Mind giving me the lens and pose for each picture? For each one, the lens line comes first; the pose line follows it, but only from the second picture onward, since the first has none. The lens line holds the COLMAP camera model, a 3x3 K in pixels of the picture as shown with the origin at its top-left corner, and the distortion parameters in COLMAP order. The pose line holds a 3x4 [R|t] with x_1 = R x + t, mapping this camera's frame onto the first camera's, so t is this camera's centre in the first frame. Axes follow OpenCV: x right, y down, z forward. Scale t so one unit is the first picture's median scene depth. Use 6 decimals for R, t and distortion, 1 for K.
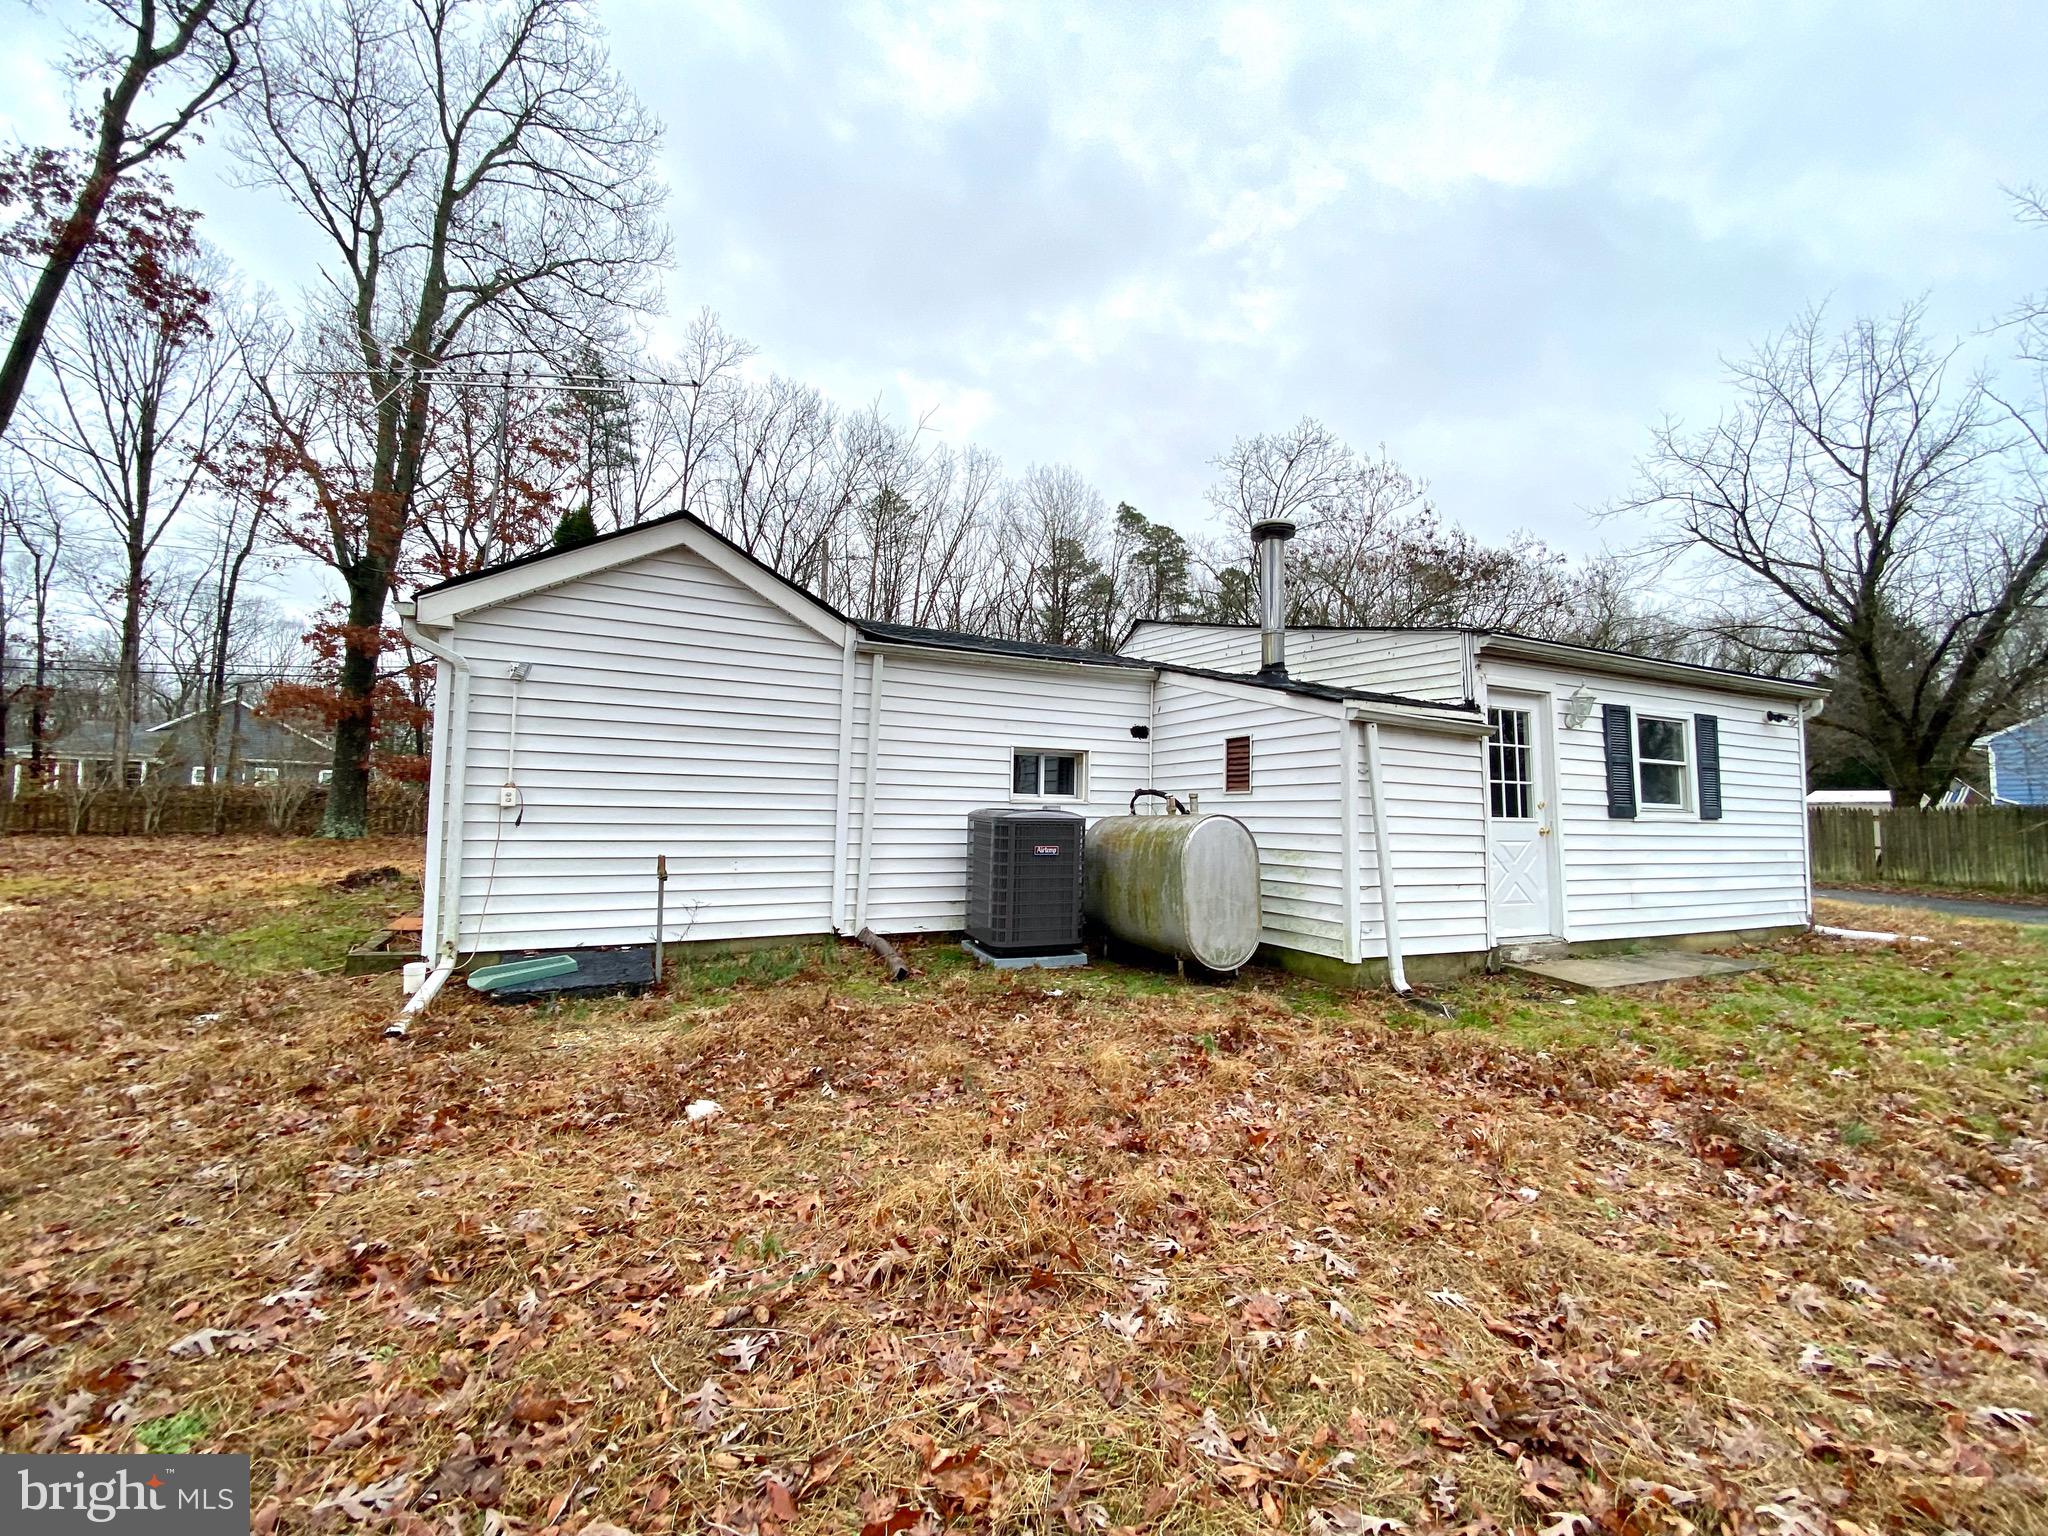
lens RADIAL K [[813.6, 0, 1016.6], [0, 813.6, 760.2], [0, 0, 1]] dist [0.003041, -0.003577]
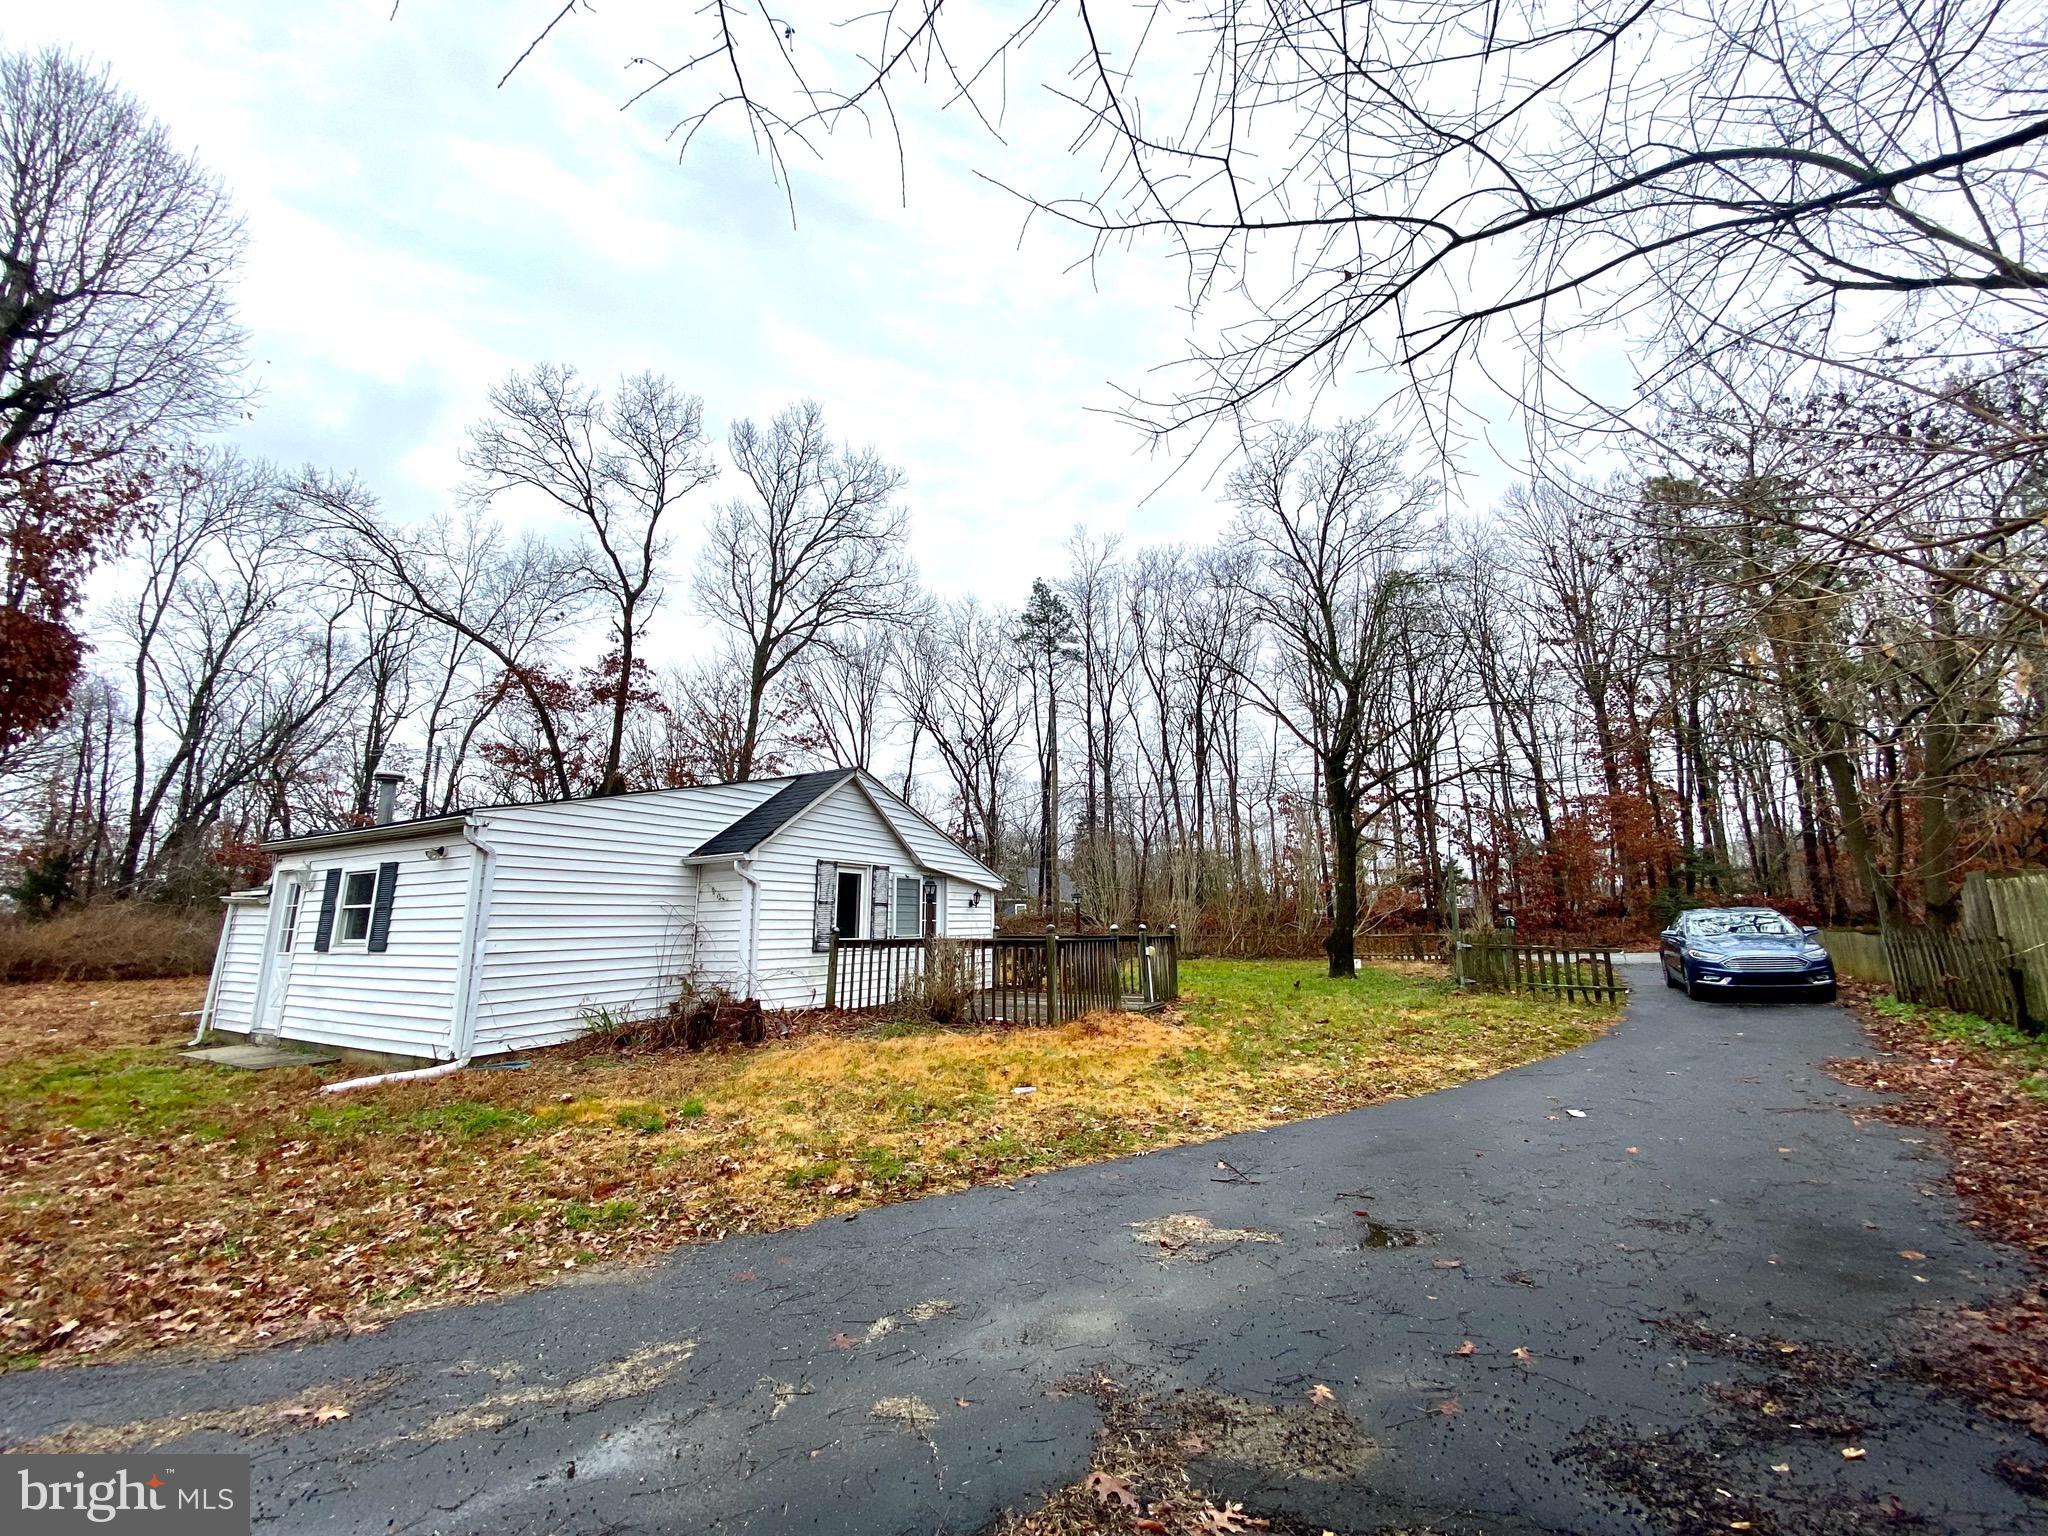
lens RADIAL K [[813.6, 0, 1027.3], [0, 813.6, 773.0], [0, 0, 1]] dist [0.003041, -0.003577]
pose [[0.624554, -0.168947, -0.762489, 2.435132], [0.085246, 0.985235, -0.148477, 0.074675], [0.776315, 0.027733, 0.629735, 0.990558]]
